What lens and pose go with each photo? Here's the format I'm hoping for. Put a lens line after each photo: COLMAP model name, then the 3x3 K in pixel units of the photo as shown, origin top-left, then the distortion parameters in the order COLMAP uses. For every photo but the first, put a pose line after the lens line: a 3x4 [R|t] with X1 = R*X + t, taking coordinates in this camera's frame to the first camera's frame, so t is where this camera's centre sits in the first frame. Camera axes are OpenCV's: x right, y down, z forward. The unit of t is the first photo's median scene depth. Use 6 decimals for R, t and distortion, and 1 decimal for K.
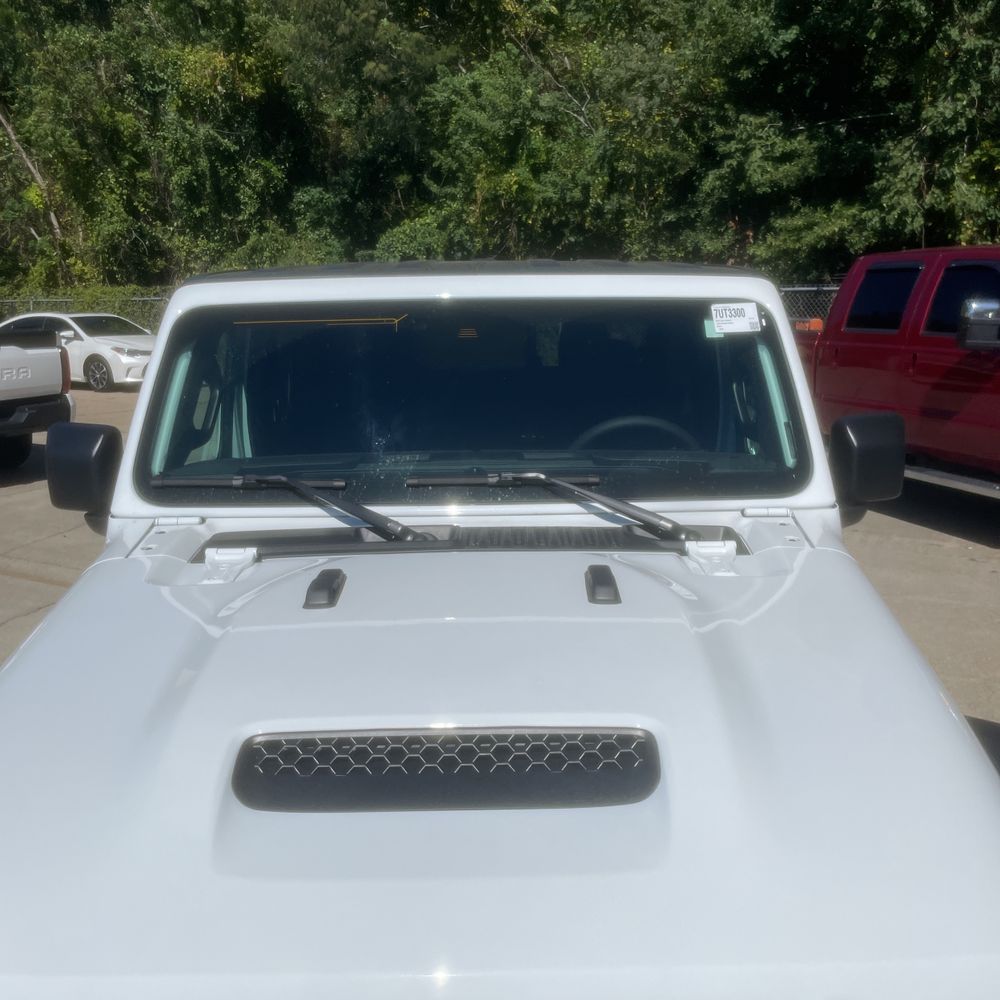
lens RADIAL K [[1017.2, 0, 500.0], [0, 1017.2, 500.0], [0, 0, 1]] dist [0.096338, -0.141173]
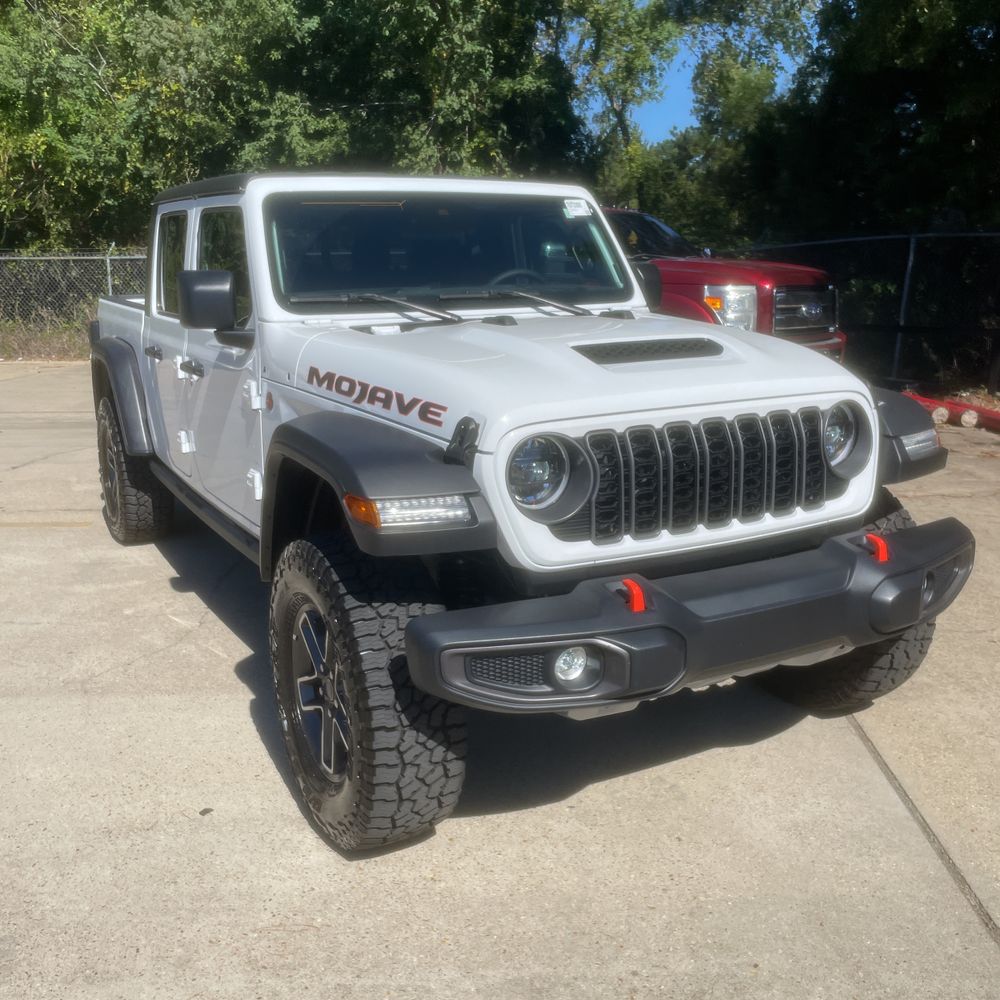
lens RADIAL K [[1025.4, 0, 497.6], [0, 1025.4, 485.6], [0, 0, 1]] dist [0.085854, -0.134498]
pose [[0.880721, -0.102084, 0.462504, -0.095556], [0.101046, 0.994513, 0.027093, 0.029591], [-0.462732, 0.022873, 0.886203, -0.062610]]
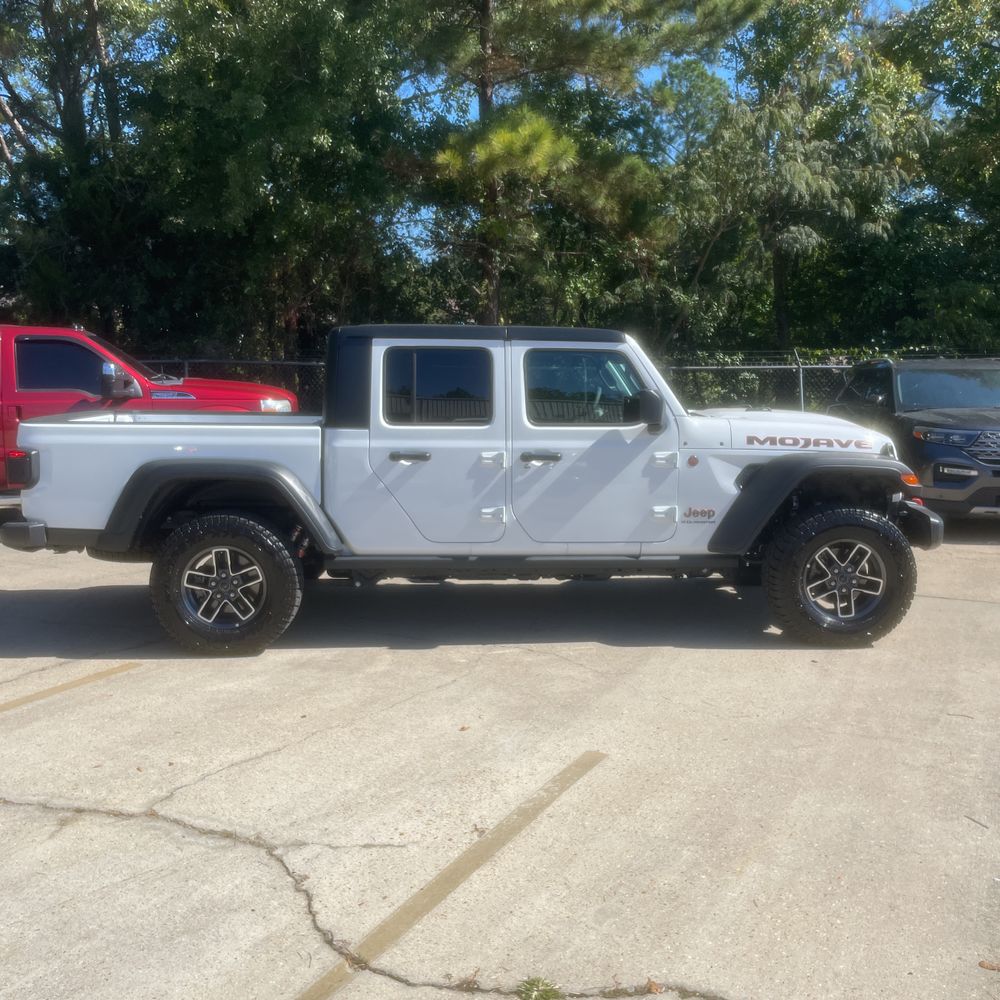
lens RADIAL K [[1025.4, 0, 497.6], [0, 1025.4, 485.6], [0, 0, 1]] dist [0.085854, -0.134498]
pose [[-0.025153, -0.104634, 0.994193, -0.361132], [0.211036, 0.971539, 0.107590, -0.024005], [-0.977155, 0.212517, -0.002356, 0.178342]]
